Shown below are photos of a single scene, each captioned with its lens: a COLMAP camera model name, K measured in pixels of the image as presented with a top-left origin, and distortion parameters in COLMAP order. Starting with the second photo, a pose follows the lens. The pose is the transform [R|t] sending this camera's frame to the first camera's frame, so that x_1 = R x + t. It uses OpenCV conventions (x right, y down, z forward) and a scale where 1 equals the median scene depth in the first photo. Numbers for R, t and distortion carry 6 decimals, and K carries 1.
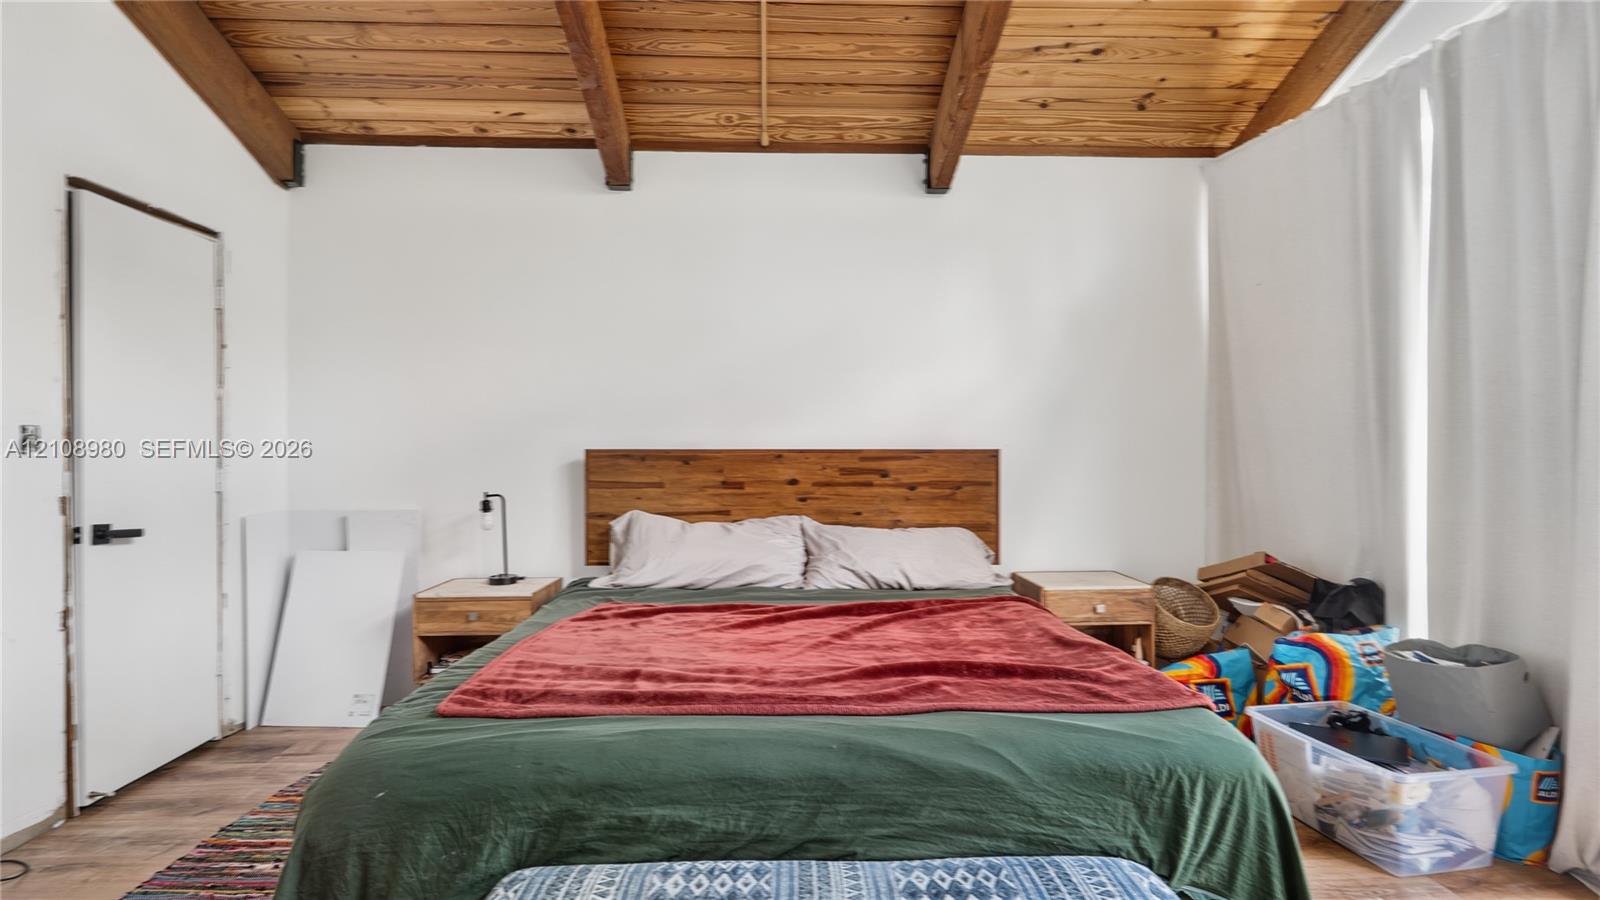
lens RADIAL K [[742.5, 0, 796.5], [0, 742.5, 468.0], [0, 0, 1]] dist [-0.005235, -0.000593]
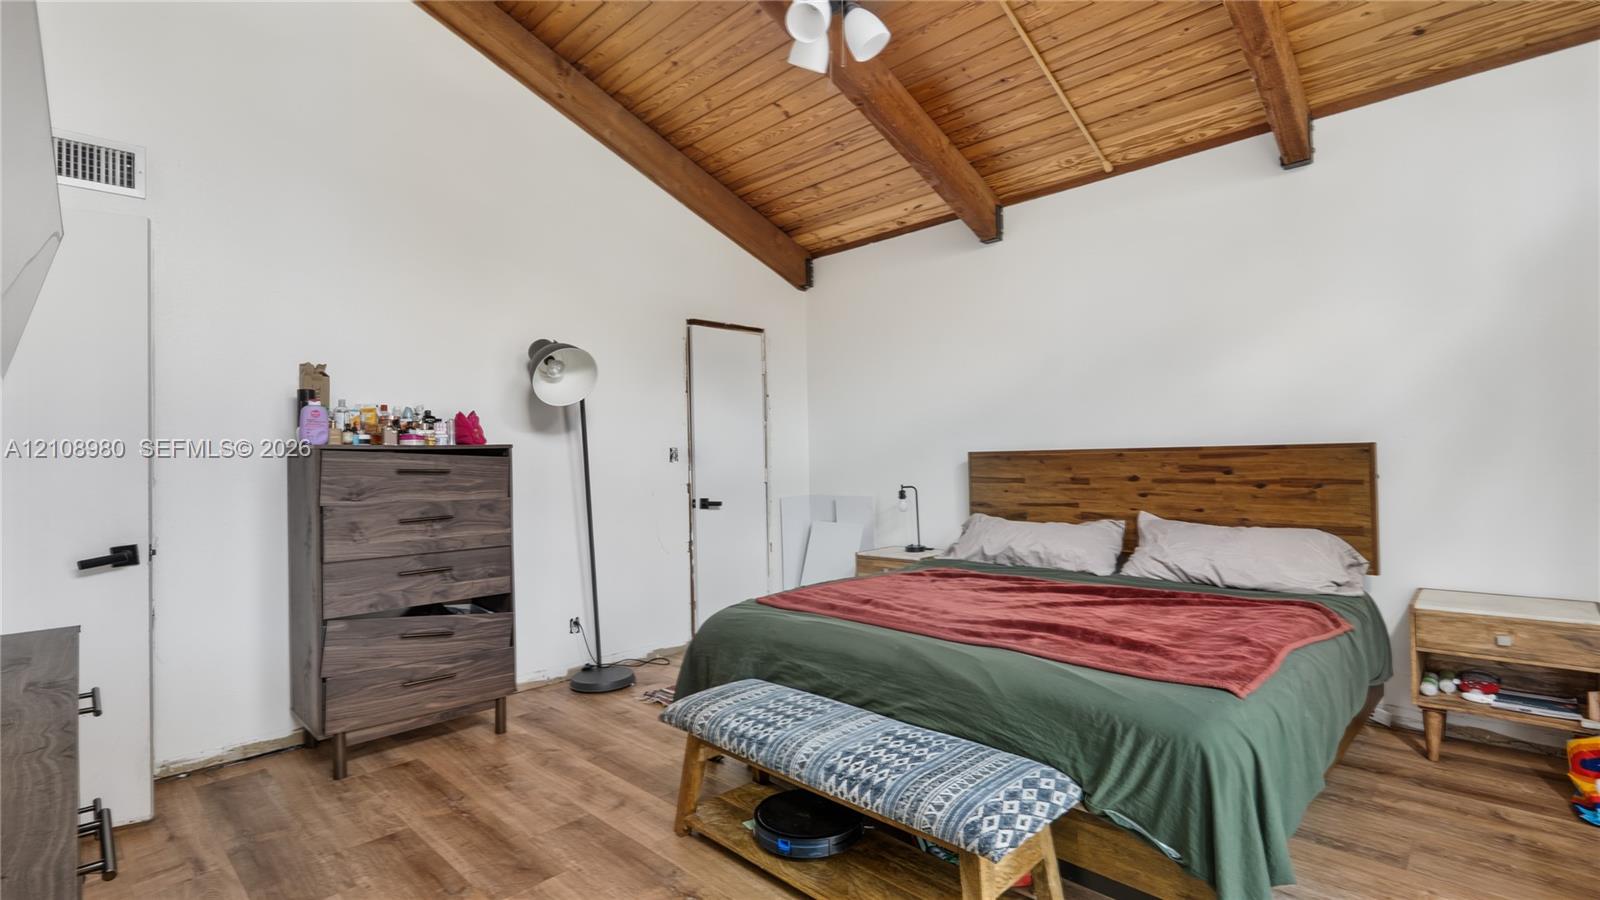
lens RADIAL K [[742.5, 0, 796.5], [0, 742.5, 468.0], [0, 0, 1]] dist [-0.005235, -0.000593]
pose [[0.678196, -0.004048, -0.734870, 0.467574], [0.008150, 0.999965, 0.002013, -0.002693], [0.734836, -0.007355, 0.678205, -0.089764]]
